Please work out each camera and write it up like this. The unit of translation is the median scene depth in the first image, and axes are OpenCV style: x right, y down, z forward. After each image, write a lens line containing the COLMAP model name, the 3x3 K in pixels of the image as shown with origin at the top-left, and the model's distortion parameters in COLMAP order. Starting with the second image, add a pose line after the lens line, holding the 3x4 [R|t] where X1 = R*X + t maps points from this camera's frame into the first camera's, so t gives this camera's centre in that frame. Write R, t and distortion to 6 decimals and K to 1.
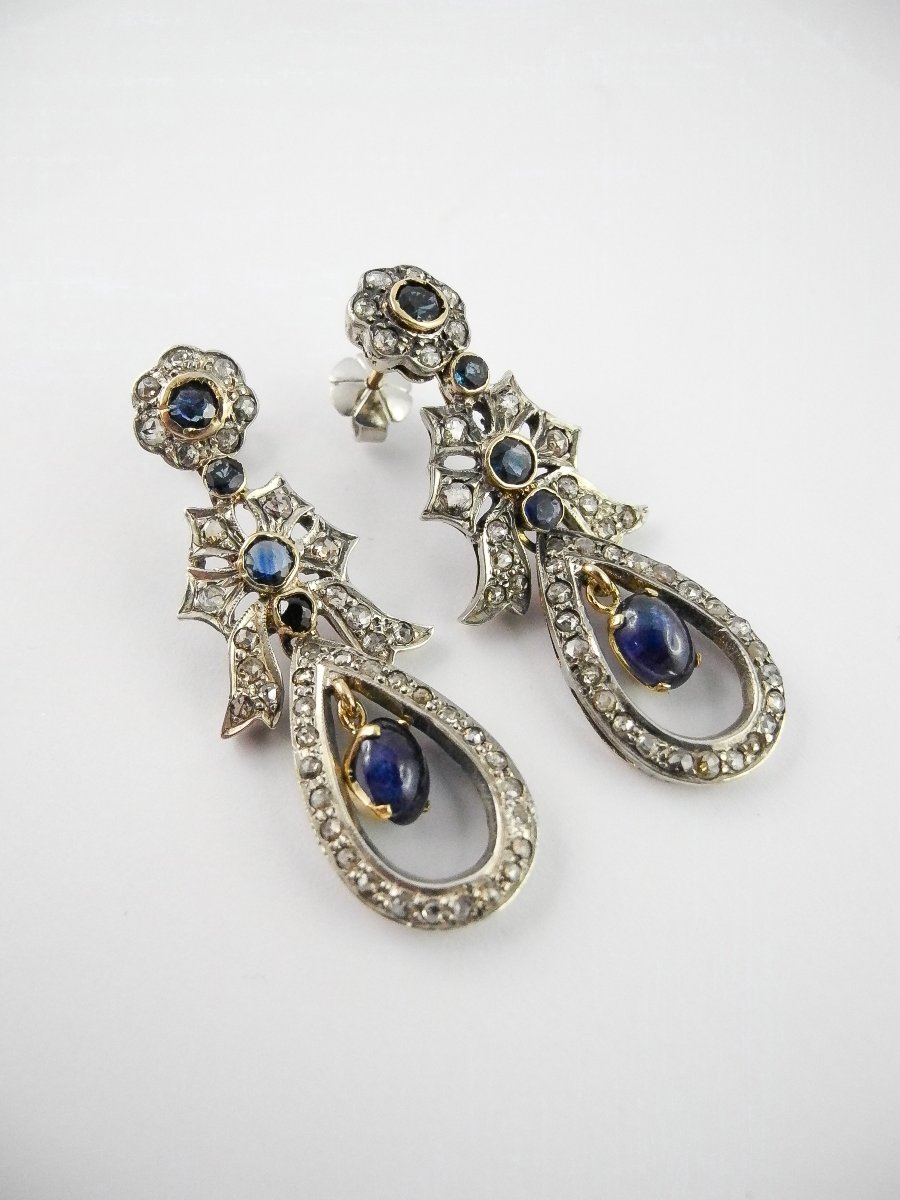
lens RADIAL K [[1035.8, 0, 450.0], [0, 1035.8, 600.0], [0, 0, 1]] dist [-0.169110, 0.138429]
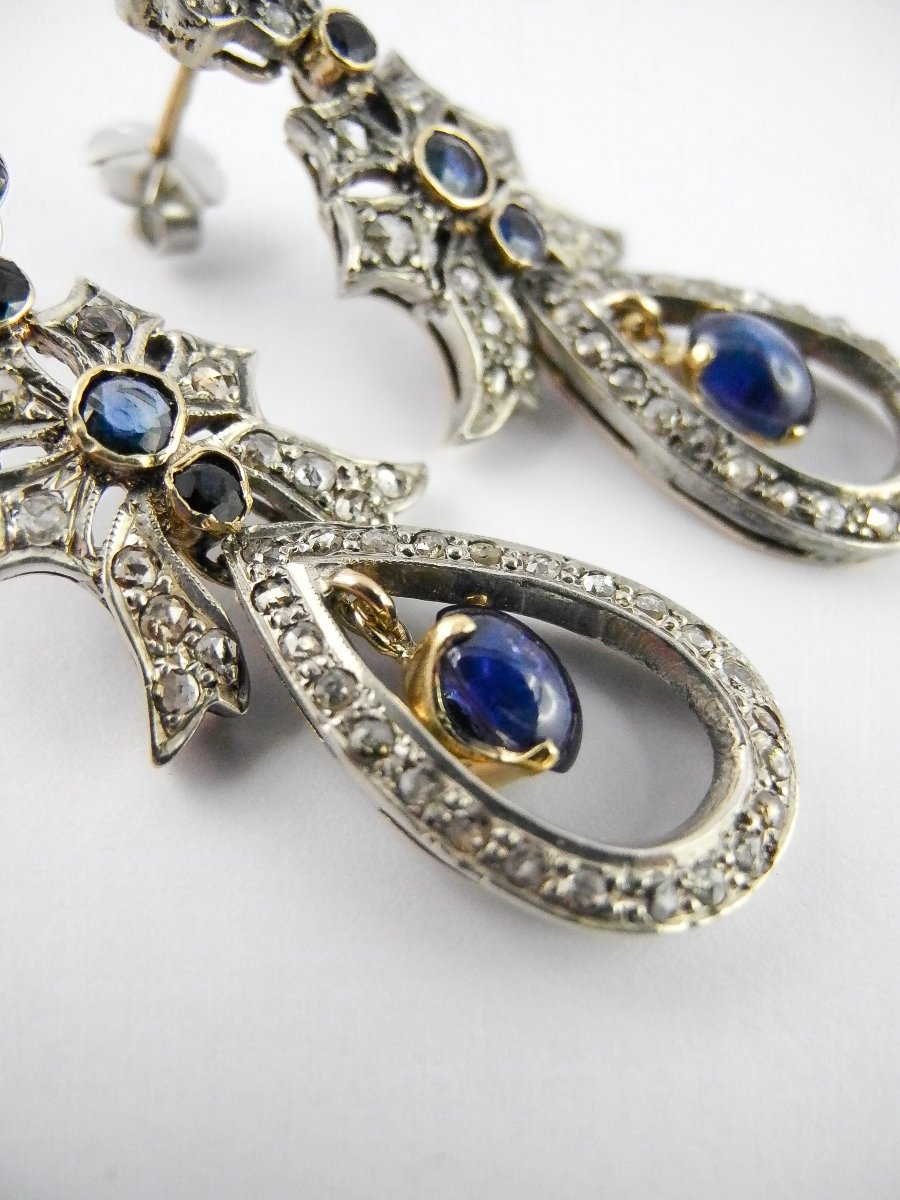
lens RADIAL K [[1035.8, 0, 450.0], [0, 1035.8, 600.0], [0, 0, 1]] dist [-0.169110, 0.138429]
pose [[0.890119, -0.330464, 0.313818, -0.216051], [0.332397, 0.941865, 0.049008, 0.077758], [-0.311770, 0.060689, 0.948217, 0.448573]]
